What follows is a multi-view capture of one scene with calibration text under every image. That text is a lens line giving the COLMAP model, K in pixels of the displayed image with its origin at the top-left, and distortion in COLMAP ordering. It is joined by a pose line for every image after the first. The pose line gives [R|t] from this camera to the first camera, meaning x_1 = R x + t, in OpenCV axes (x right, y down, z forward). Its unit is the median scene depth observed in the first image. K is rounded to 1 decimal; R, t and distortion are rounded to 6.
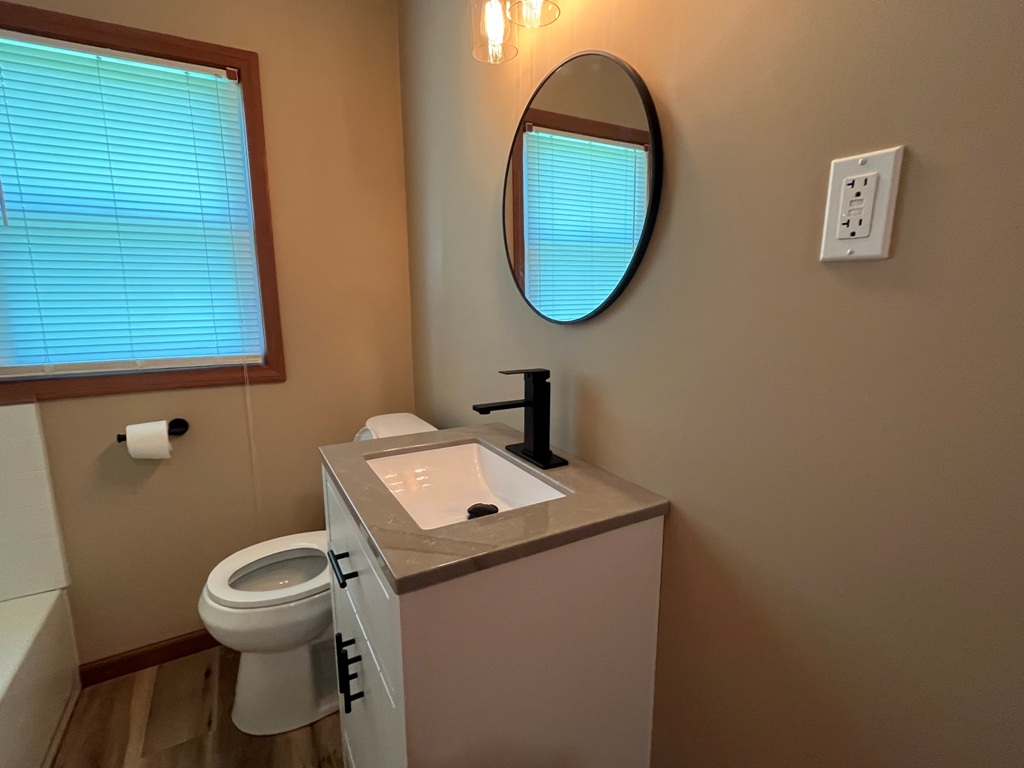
lens RADIAL K [[491.3, 0, 512.0], [0, 491.3, 384.0], [0, 0, 1]] dist [-0.003690, 0.000087]
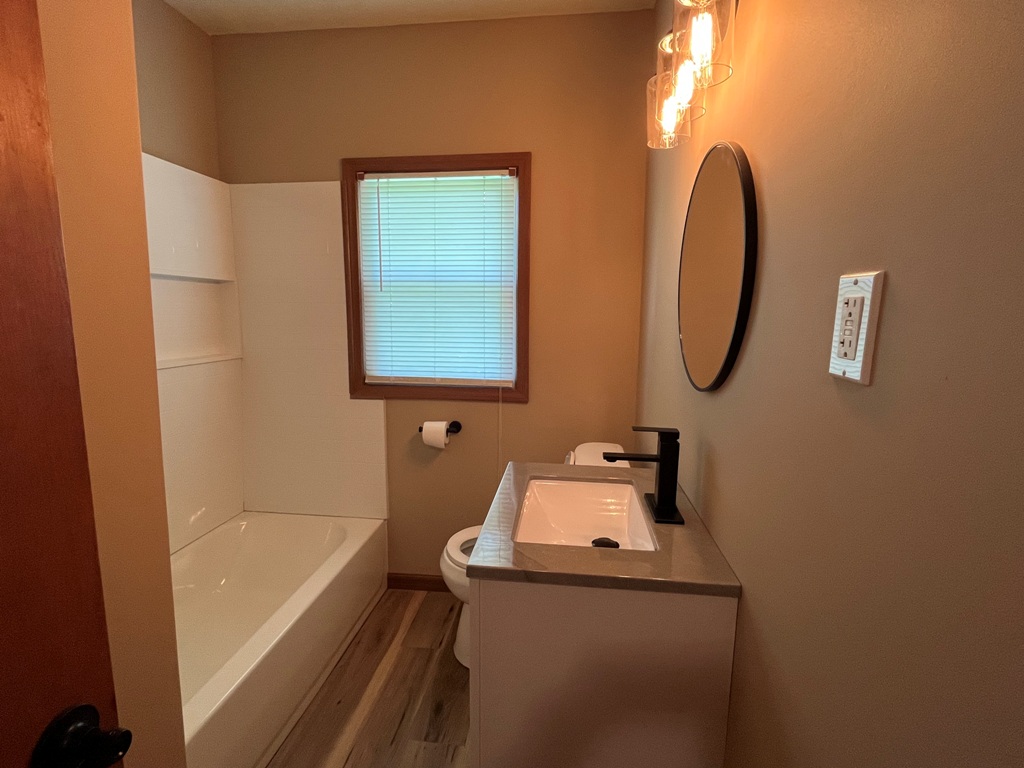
lens RADIAL K [[491.3, 0, 512.0], [0, 491.3, 384.0], [0, 0, 1]] dist [-0.003690, 0.000087]
pose [[0.806375, 0.097752, -0.583271, 0.280422], [-0.115261, 0.993310, 0.007124, -0.068897], [0.580065, 0.061484, 0.812247, -0.057448]]
